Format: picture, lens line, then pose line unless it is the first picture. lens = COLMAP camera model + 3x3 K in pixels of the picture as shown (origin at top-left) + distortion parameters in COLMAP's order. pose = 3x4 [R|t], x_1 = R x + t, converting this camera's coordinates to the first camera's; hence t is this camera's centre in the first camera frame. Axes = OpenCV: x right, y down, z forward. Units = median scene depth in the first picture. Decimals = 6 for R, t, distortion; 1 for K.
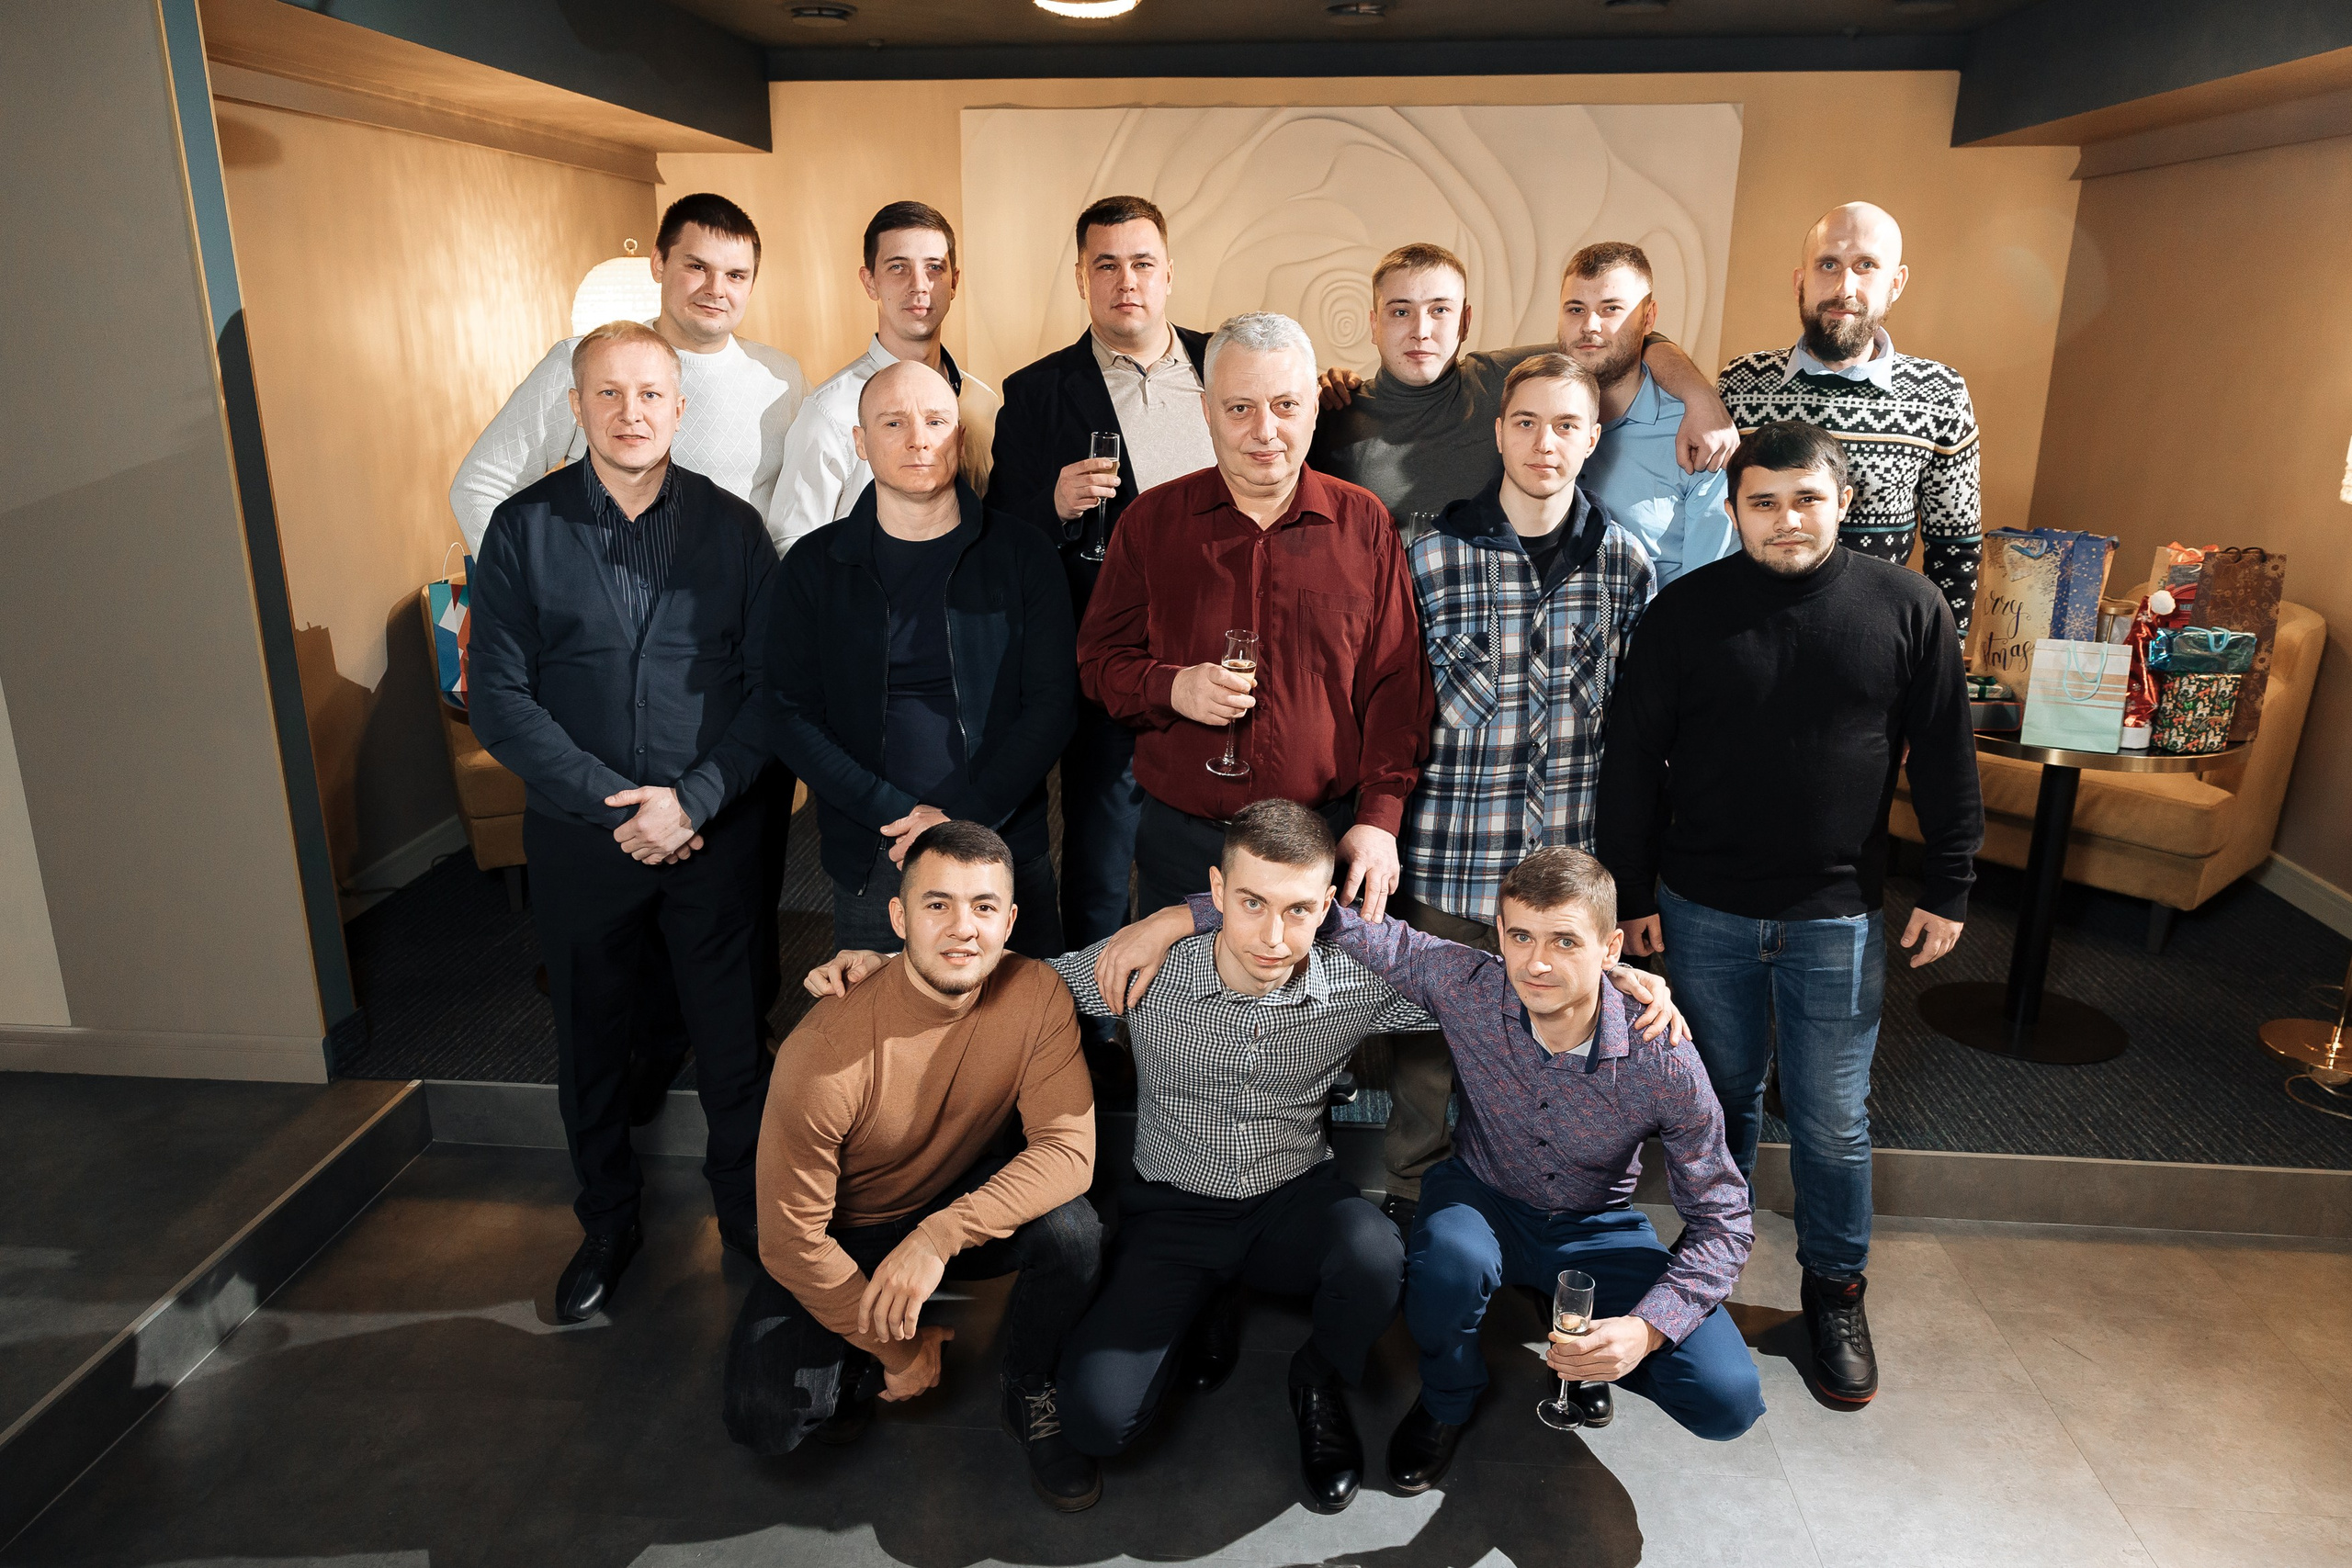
lens RADIAL K [[1641.2, 0, 1160.6], [0, 1641.2, 802.4], [0, 0, 1]] dist [-0.003598, 0.014056]
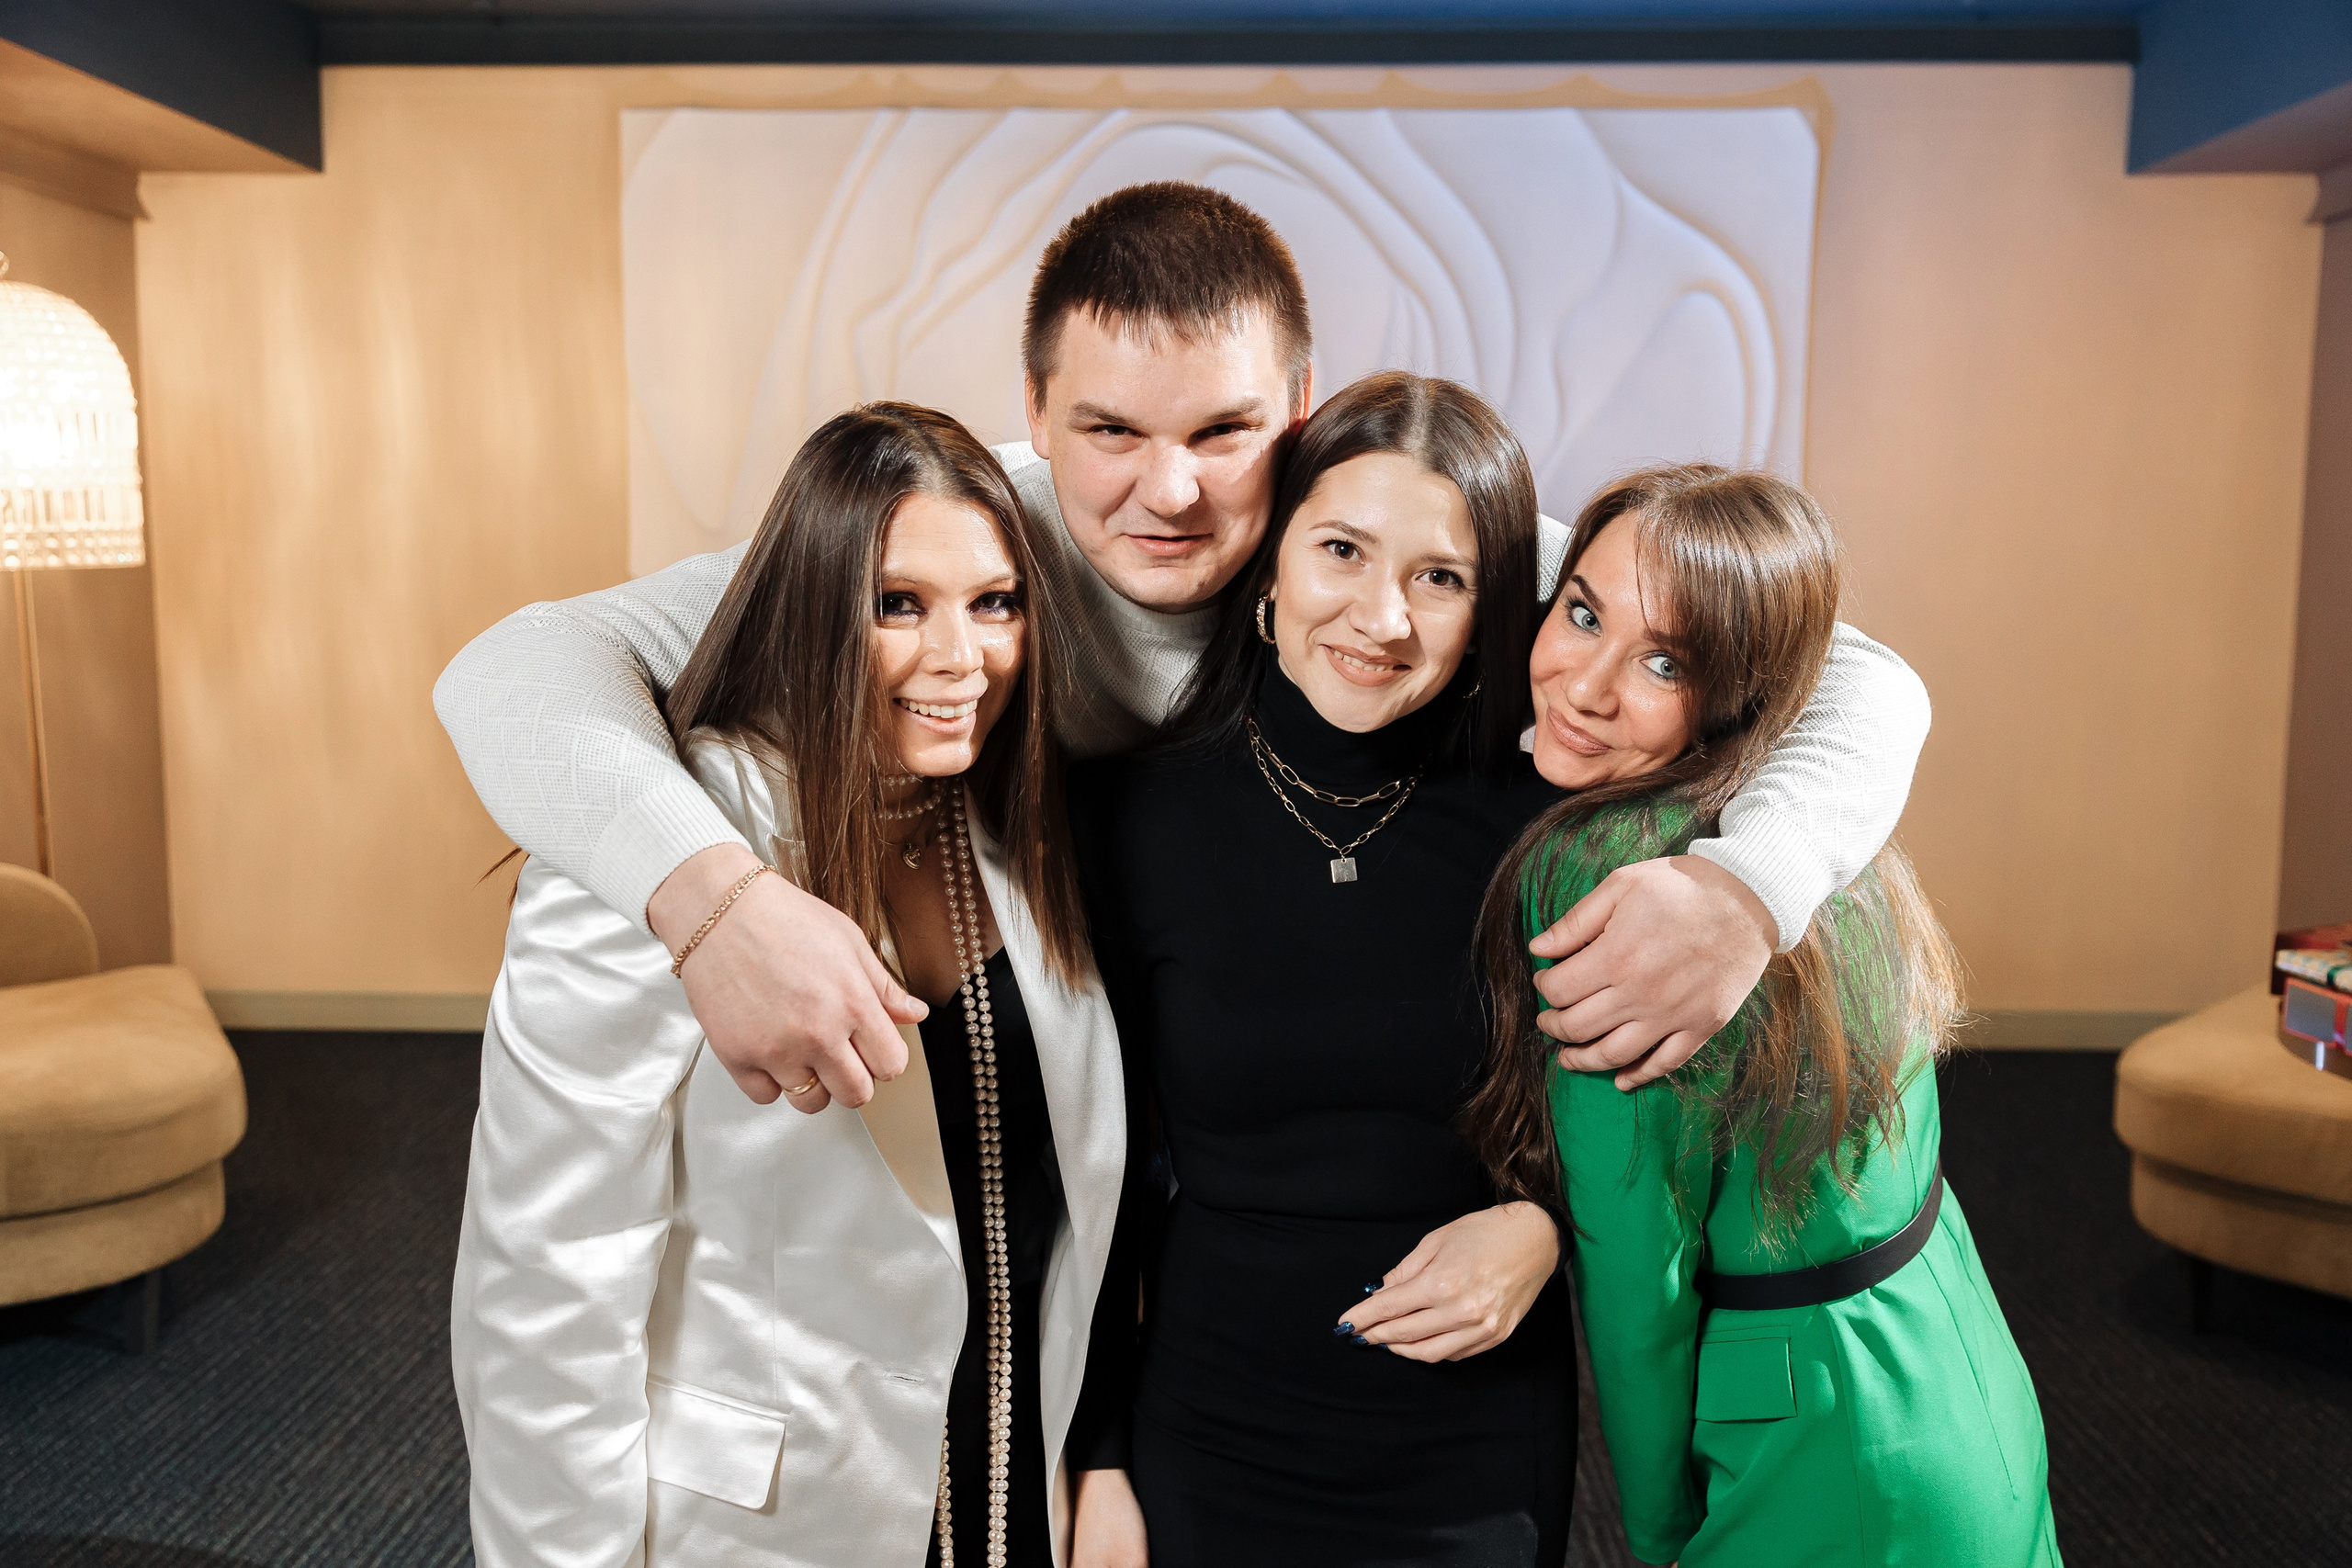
lens RADIAL K [[2123.0, 0, 1182.9], [0, 2123.0, 785.1], [0, 0, 1]] dist [-0.015813, 0.042840]
pose [[0.997904, -0.006698, 0.064362, 0.082262], [0.017662, 0.985057, -0.171321, -0.028389], [-0.062253, 0.172099, 0.983111, 0.415241]]
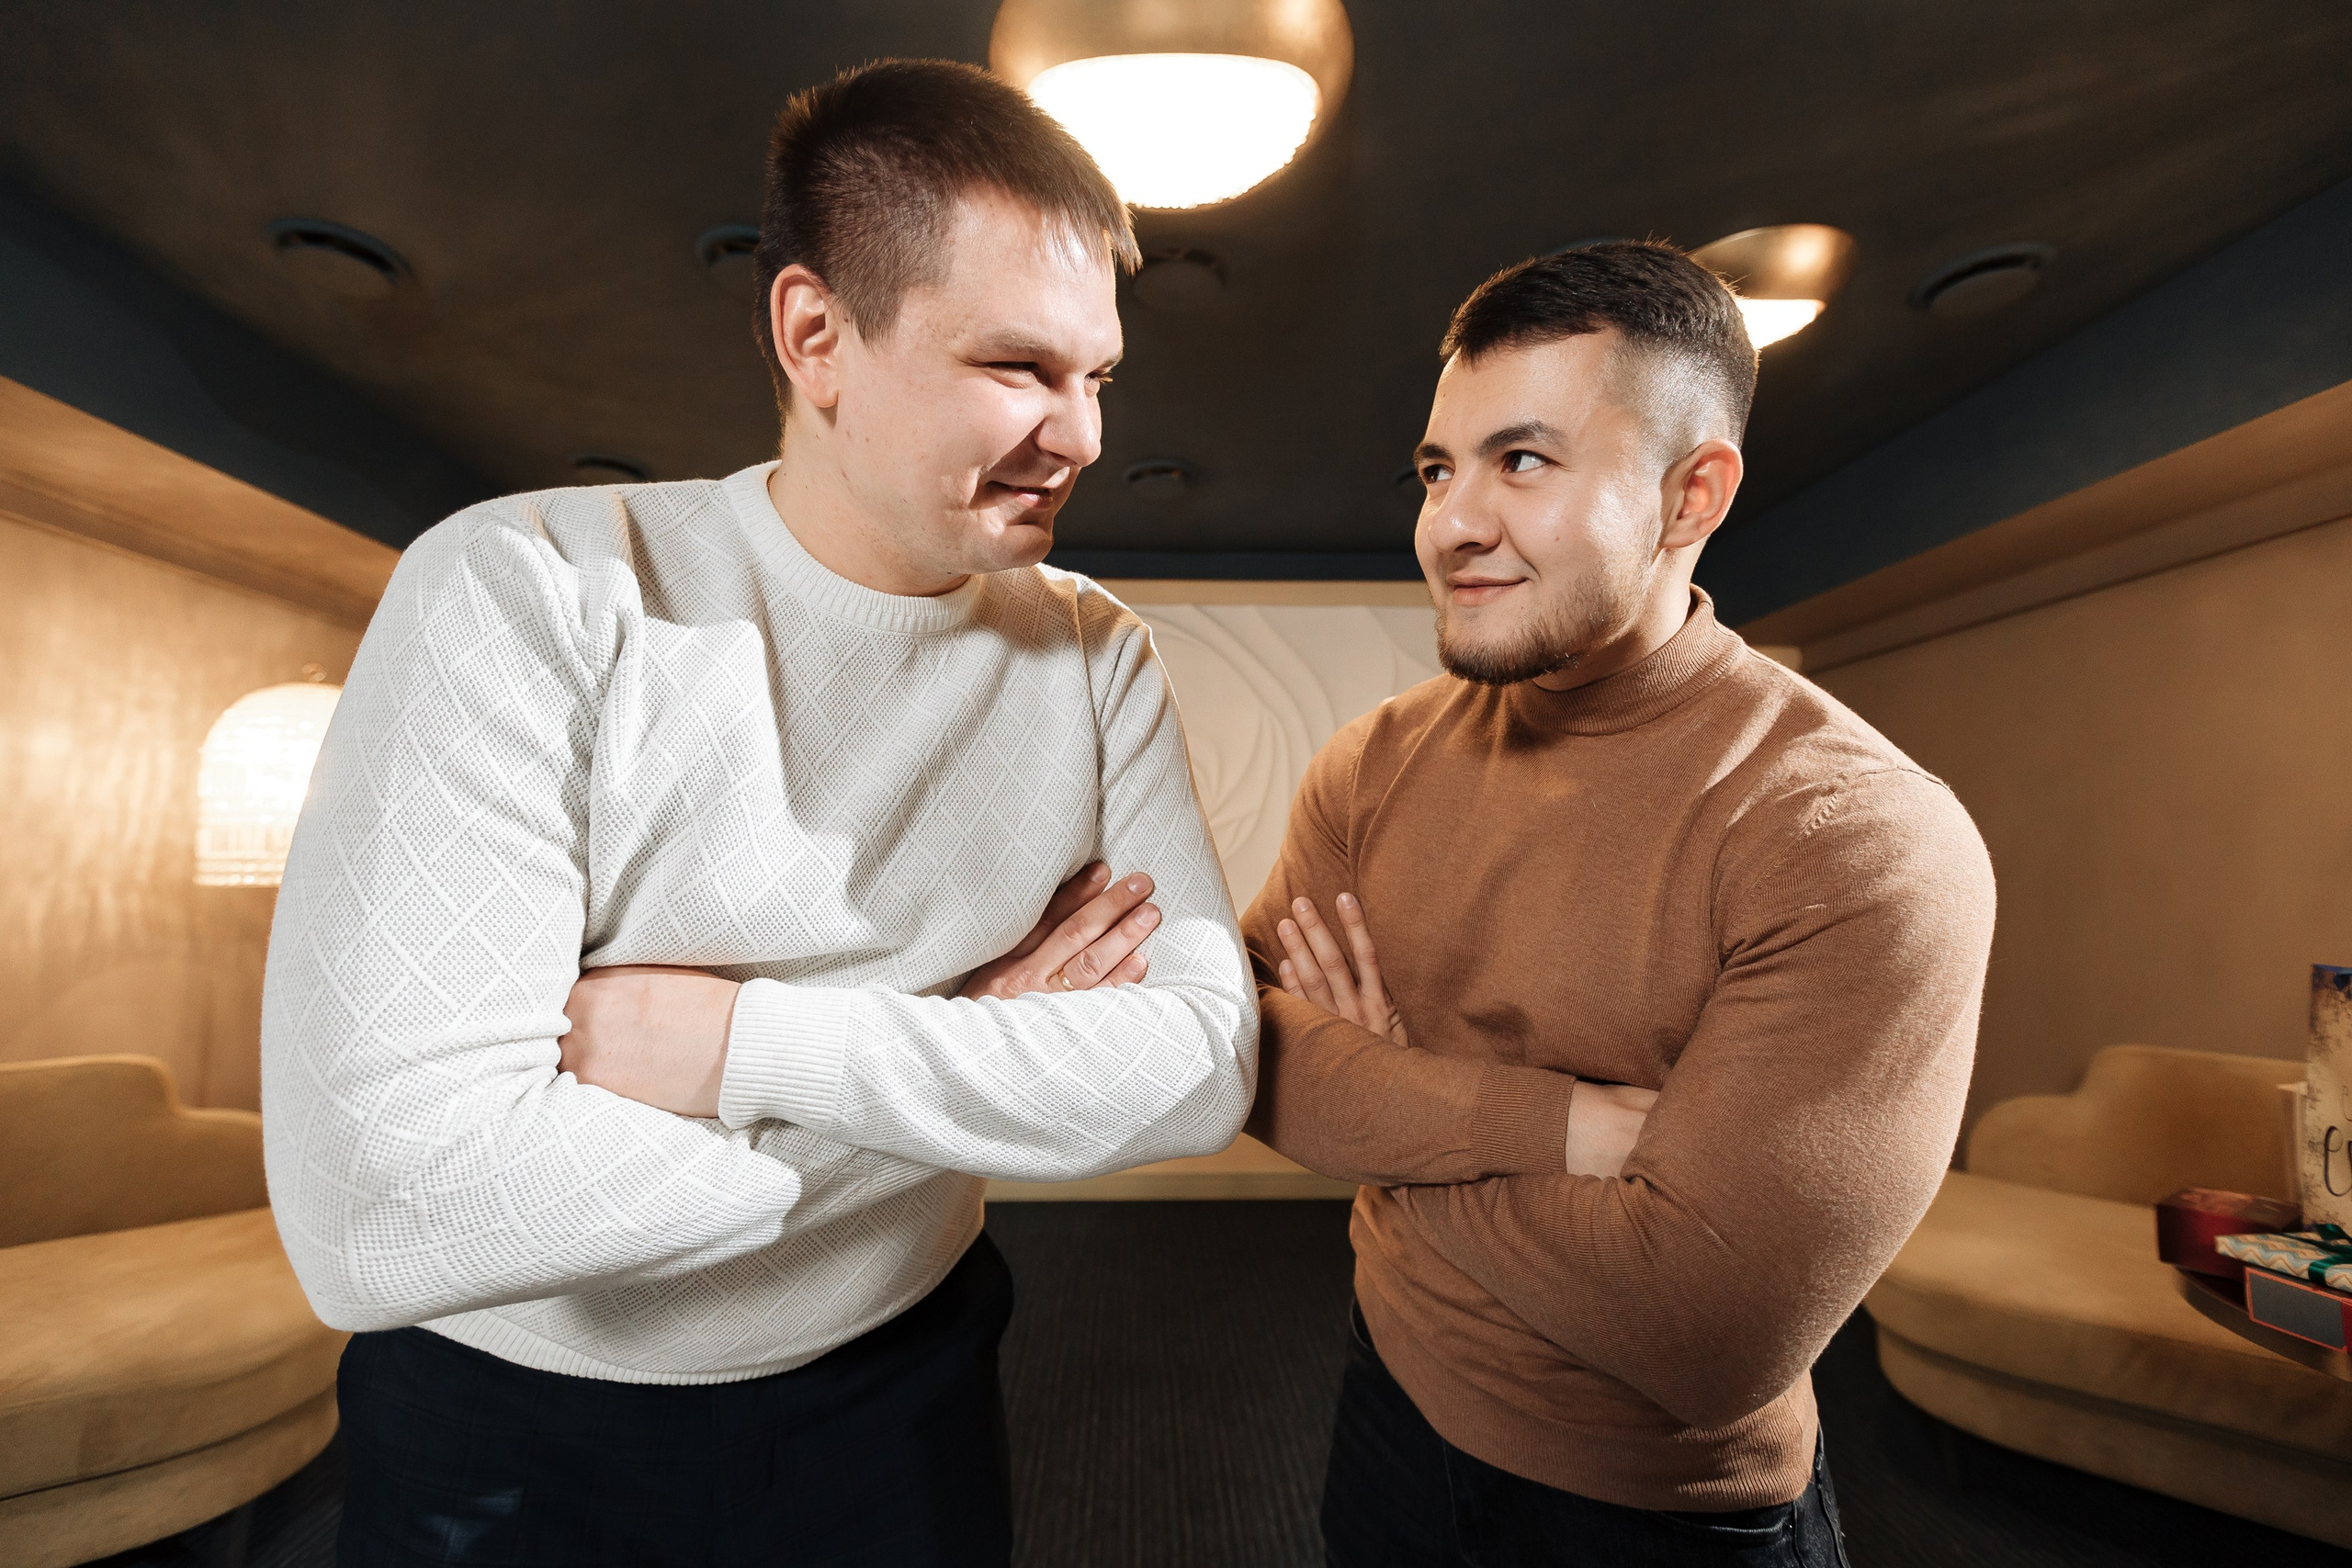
lens RADIAL K [[1063.2, 0, 1133.3], [0, 1063.2, 756.0], [0, 0, 1]] dist [0.015729, -0.000575]
pose [[0.994509, 0.005729, 0.104491, 0.072728], [0.034466, 0.924862, -0.378739, -0.117982], [-0.098810, 0.380261, 0.919586, 0.738855]]
